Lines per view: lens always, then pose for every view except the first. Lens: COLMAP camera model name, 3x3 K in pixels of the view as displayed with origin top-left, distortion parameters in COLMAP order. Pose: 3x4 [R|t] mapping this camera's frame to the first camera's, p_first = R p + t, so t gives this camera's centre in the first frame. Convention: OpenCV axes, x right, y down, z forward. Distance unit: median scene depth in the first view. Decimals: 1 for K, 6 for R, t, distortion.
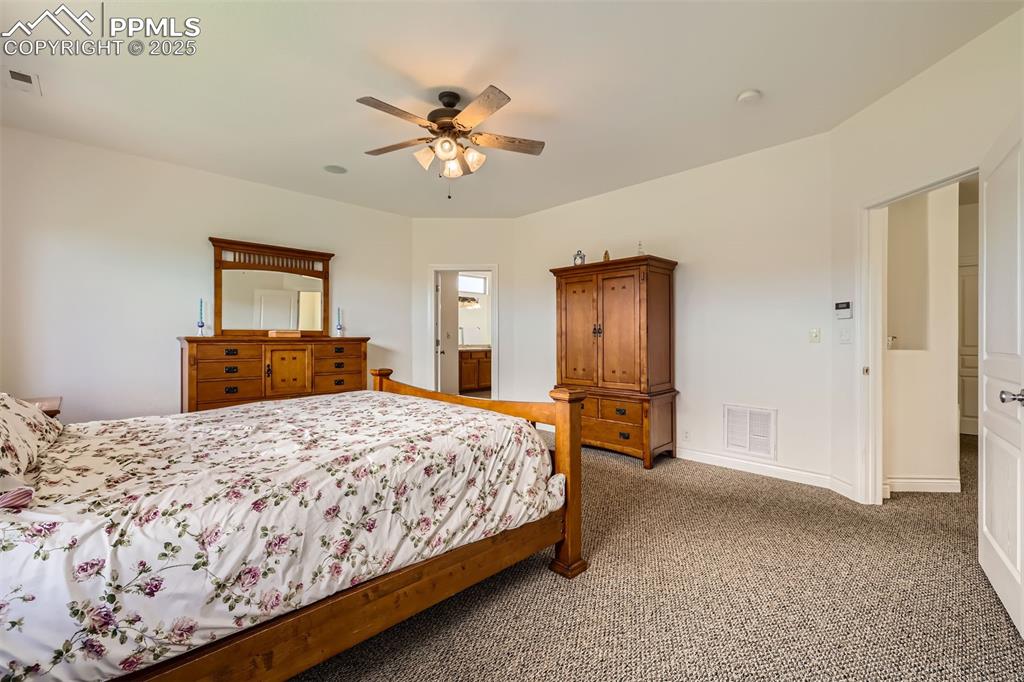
lens RADIAL K [[426.3, 0, 514.9], [0, 426.3, 341.2], [0, 0, 1]] dist [0.001442, -0.000255]
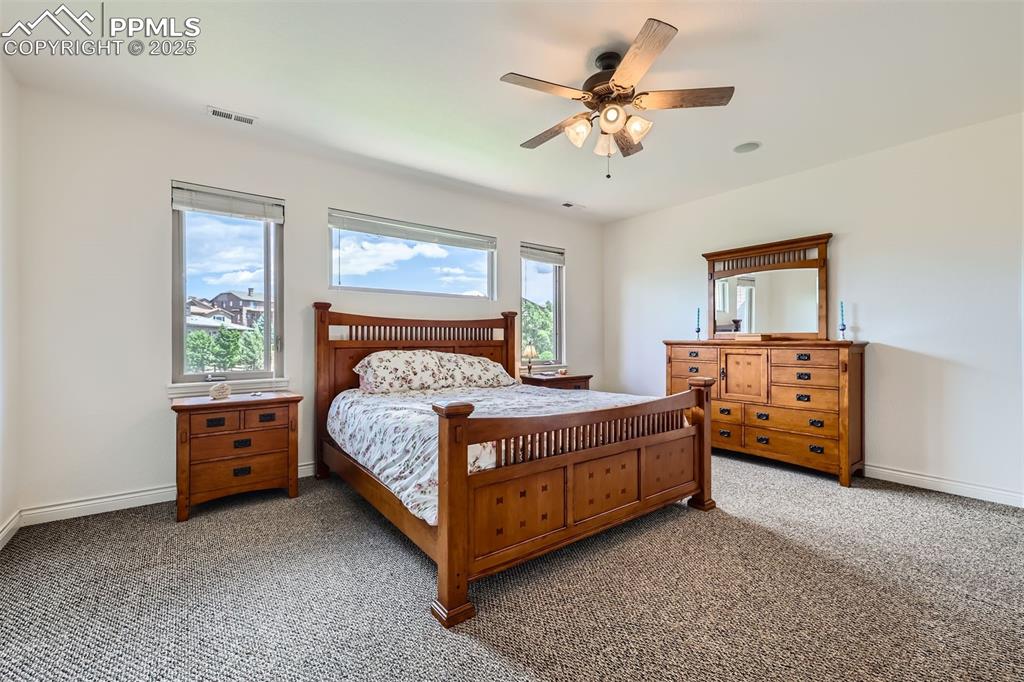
lens RADIAL K [[426.3, 0, 514.9], [0, 426.3, 341.2], [0, 0, 1]] dist [0.001442, -0.000255]
pose [[-0.111391, 0.000638, -0.993776, 0.469130], [-0.010304, 0.999945, 0.001797, -0.004951], [0.993723, 0.010440, -0.111378, 0.596510]]
